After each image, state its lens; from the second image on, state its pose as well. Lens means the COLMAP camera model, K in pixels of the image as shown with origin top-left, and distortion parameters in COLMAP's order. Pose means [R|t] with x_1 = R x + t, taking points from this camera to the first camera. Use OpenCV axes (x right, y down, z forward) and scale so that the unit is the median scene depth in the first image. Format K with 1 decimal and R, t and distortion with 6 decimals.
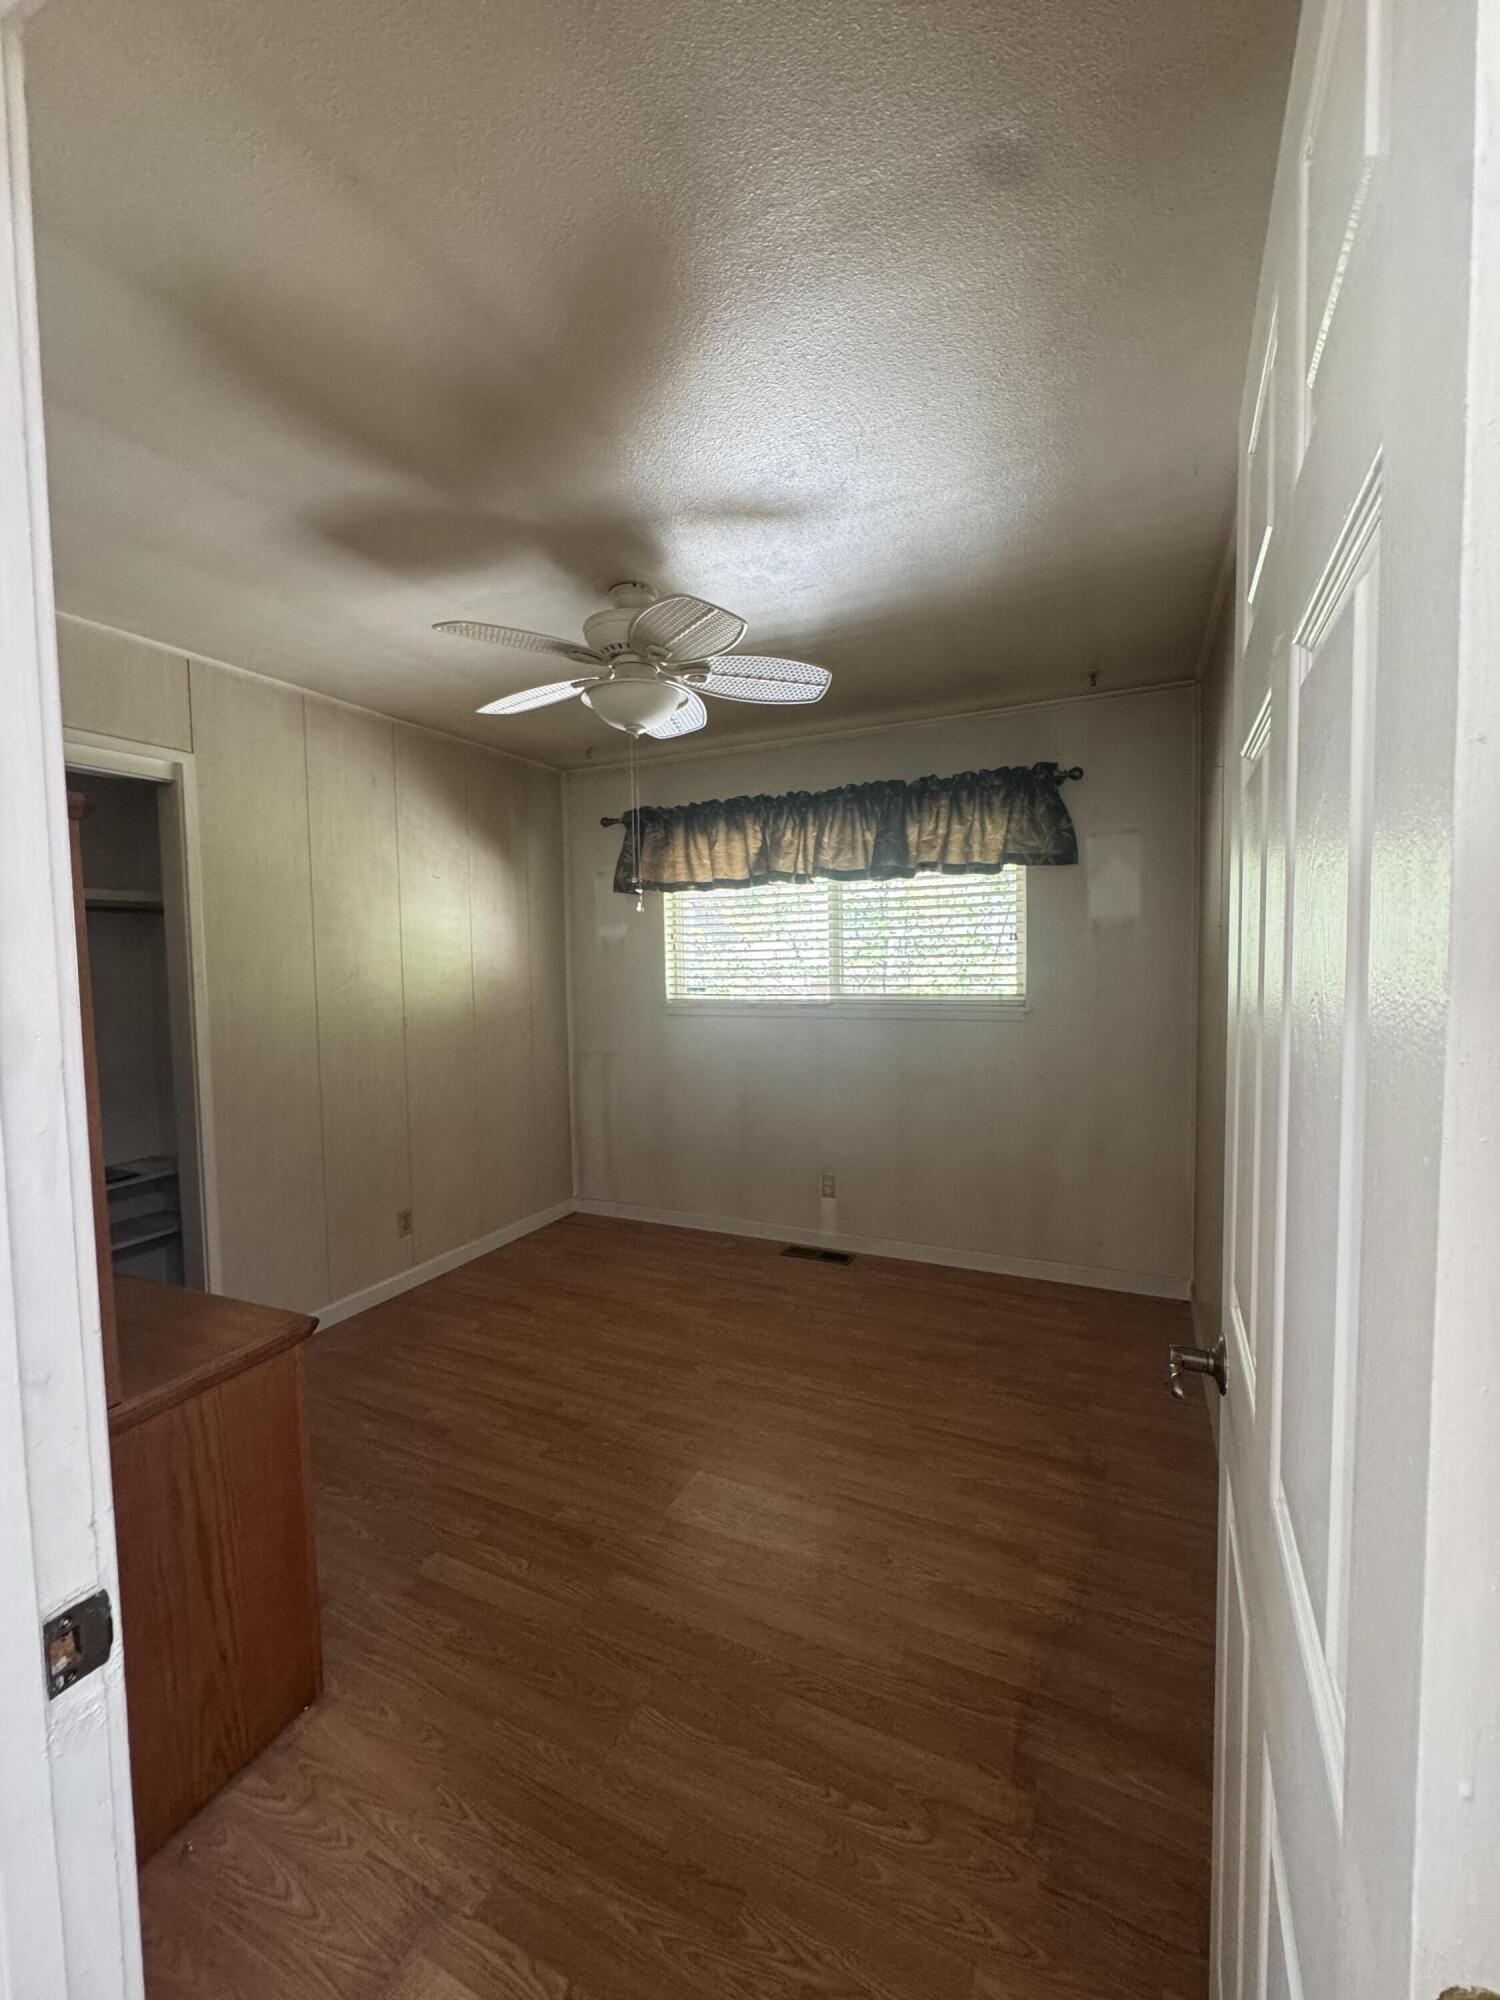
lens RADIAL K [[801.7, 0, 751.4], [0, 801.7, 1001.1], [0, 0, 1]] dist [-0.004082, 0.000770]
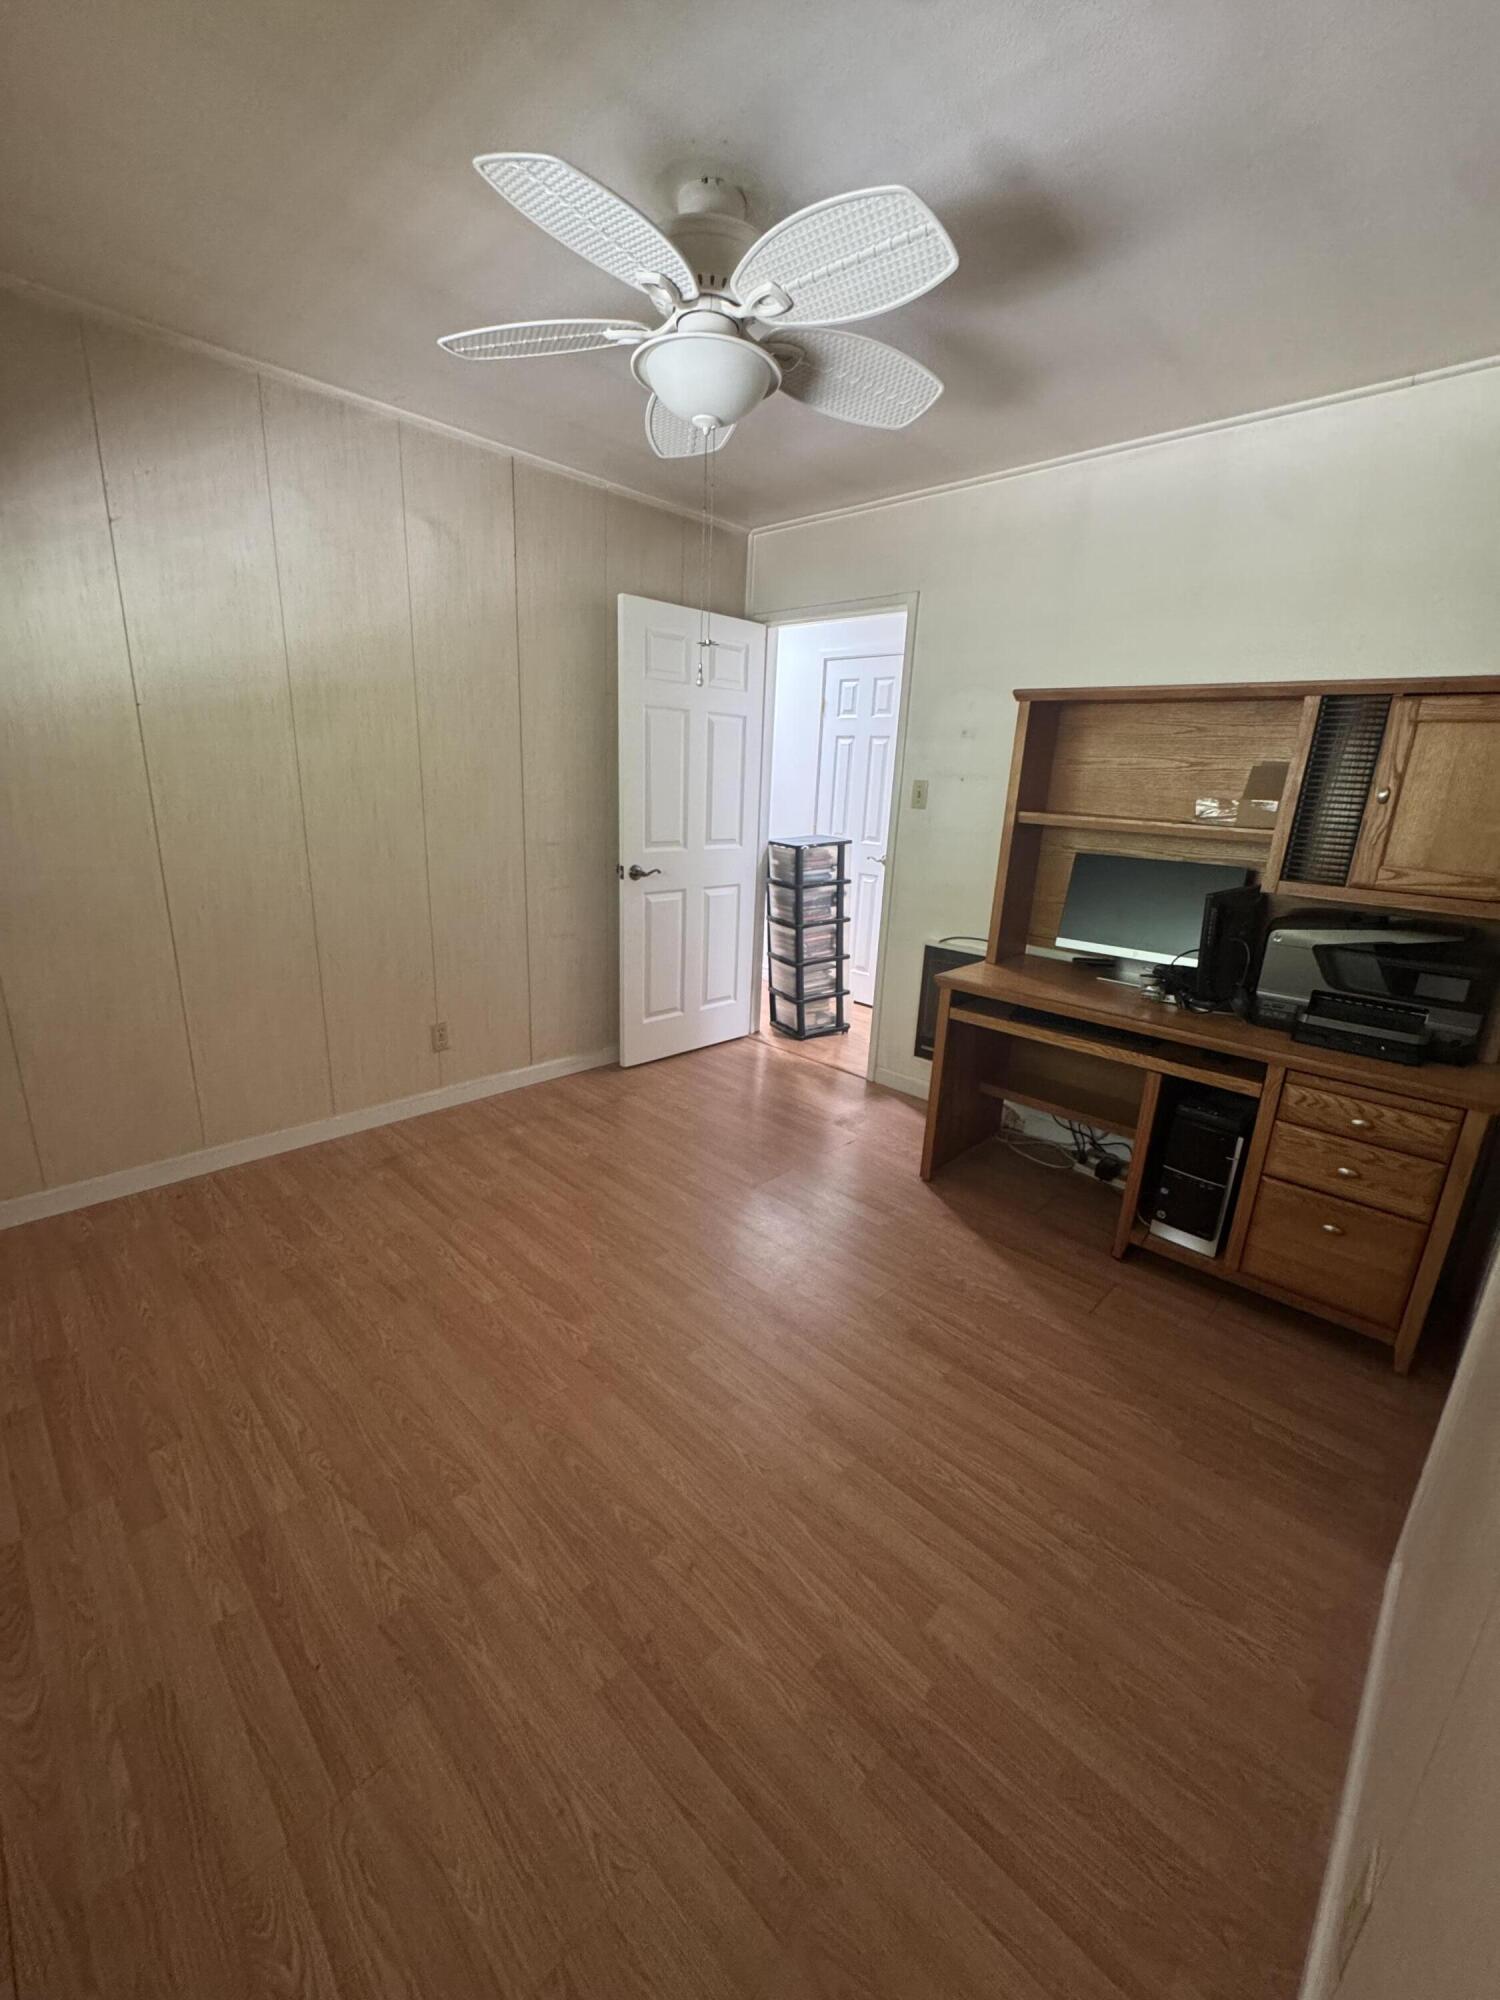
lens RADIAL K [[801.7, 0, 751.4], [0, 801.7, 1001.1], [0, 0, 1]] dist [-0.004082, 0.000770]
pose [[-0.945593, -0.110639, 0.305961, -0.415213], [-0.006073, 0.946241, 0.323404, -0.064731], [-0.325295, 0.303951, -0.895431, 1.607085]]
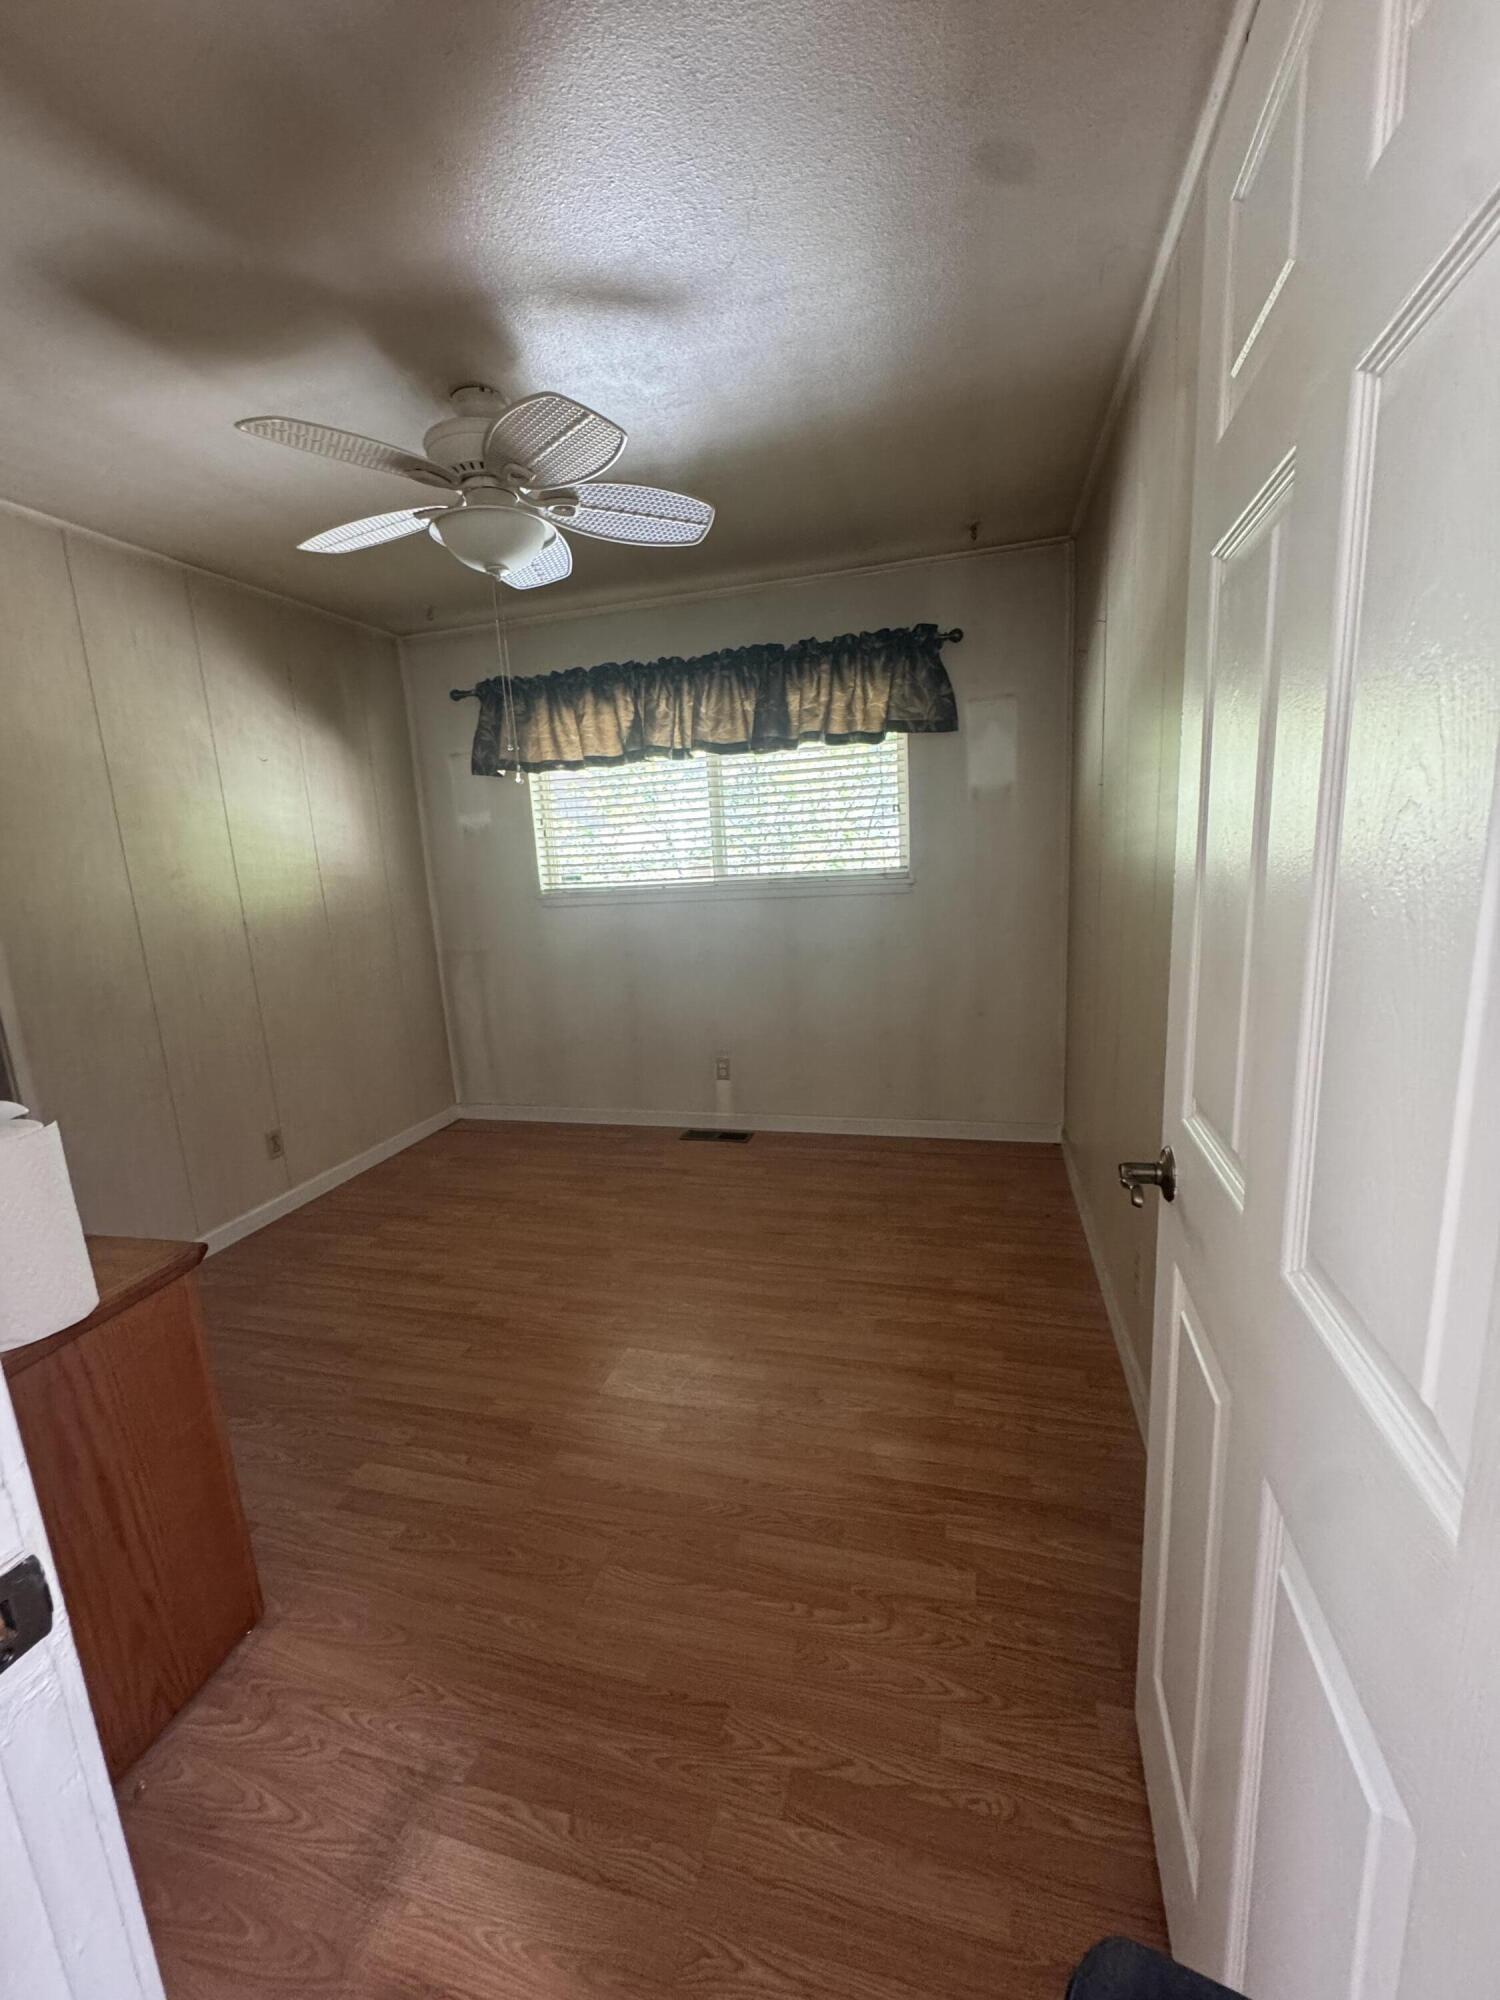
lens RADIAL K [[801.7, 0, 751.4], [0, 801.7, 1001.1], [0, 0, 1]] dist [-0.004082, 0.000770]
pose [[0.984269, -0.068752, 0.162749, -0.039385], [0.047224, 0.990040, 0.132632, 0.021873], [-0.170247, -0.122860, 0.977712, 0.031295]]
